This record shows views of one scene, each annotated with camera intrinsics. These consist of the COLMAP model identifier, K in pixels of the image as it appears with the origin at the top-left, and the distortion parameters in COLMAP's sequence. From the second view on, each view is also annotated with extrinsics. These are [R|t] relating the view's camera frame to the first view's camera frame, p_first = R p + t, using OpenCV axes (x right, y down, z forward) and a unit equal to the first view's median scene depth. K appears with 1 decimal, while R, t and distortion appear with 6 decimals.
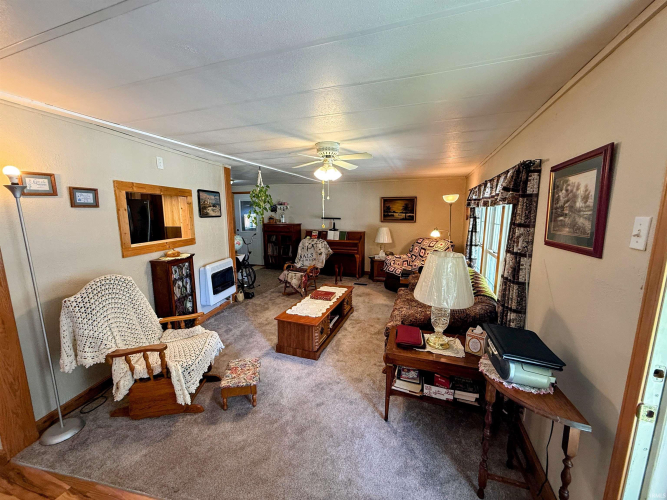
lens RADIAL K [[265.4, 0, 332.9], [0, 265.4, 251.1], [0, 0, 1]] dist [-0.000518, 0.000339]
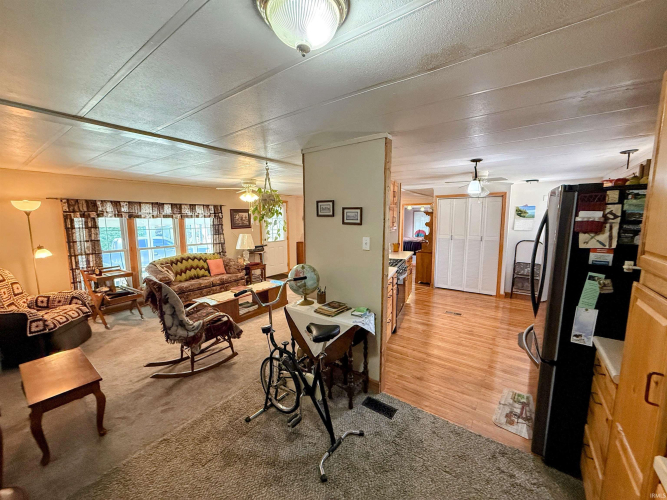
lens RADIAL K [[265.4, 0, 332.9], [0, 265.4, 251.1], [0, 0, 1]] dist [-0.000518, 0.000339]
pose [[-0.961348, -0.029352, 0.273766, -0.972994], [0.044813, 0.964364, 0.260756, -0.377676], [-0.271663, 0.262946, -0.925775, 2.455616]]
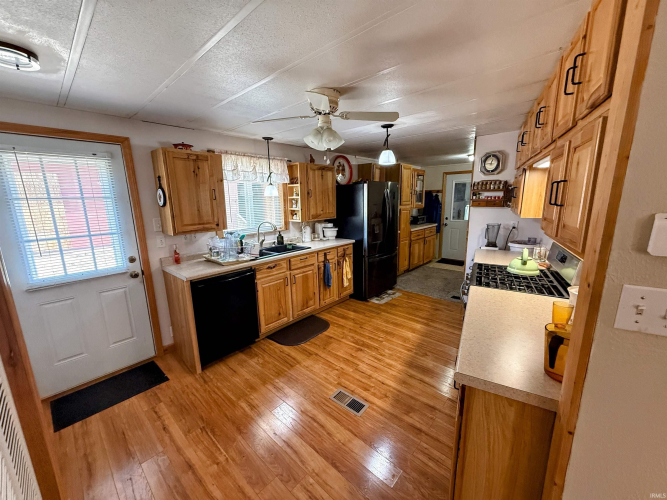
lens RADIAL K [[265.4, 0, 332.9], [0, 265.4, 251.1], [0, 0, 1]] dist [-0.000518, 0.000339]
pose [[0.928314, 0.060367, -0.366863, -1.038818], [-0.040283, 0.997253, 0.062163, -0.038371], [0.369608, -0.042929, 0.928196, 0.240563]]
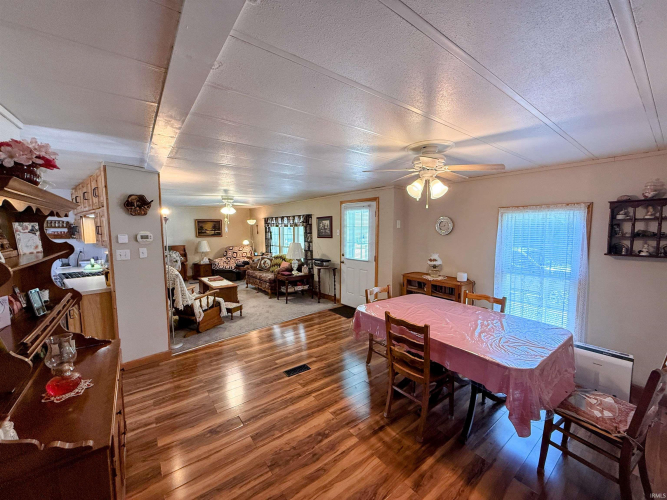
lens RADIAL K [[265.4, 0, 332.9], [0, 265.4, 251.1], [0, 0, 1]] dist [-0.000518, 0.000339]
pose [[0.543876, -0.075497, 0.835763, -1.286826], [0.130986, 0.991375, 0.004314, 0.100859], [-0.828880, 0.107127, 0.549074, -0.700853]]
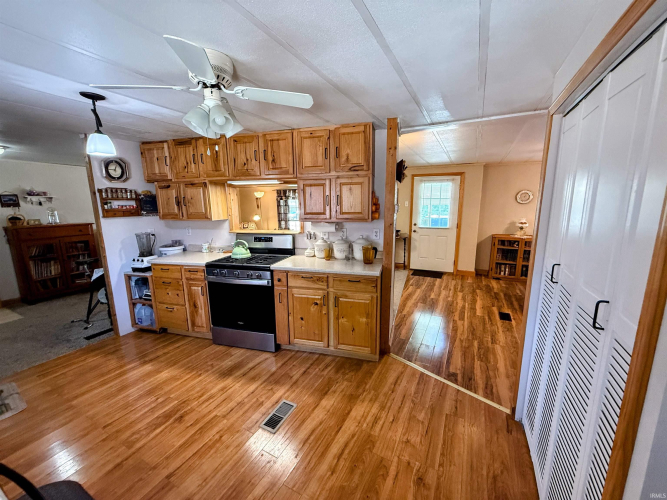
lens RADIAL K [[265.4, 0, 332.9], [0, 265.4, 251.1], [0, 0, 1]] dist [-0.000518, 0.000339]
pose [[0.132734, -0.182859, 0.974138, -1.815399], [0.160971, 0.973763, 0.160855, -0.089393], [-0.977993, 0.135457, 0.158687, 0.607525]]
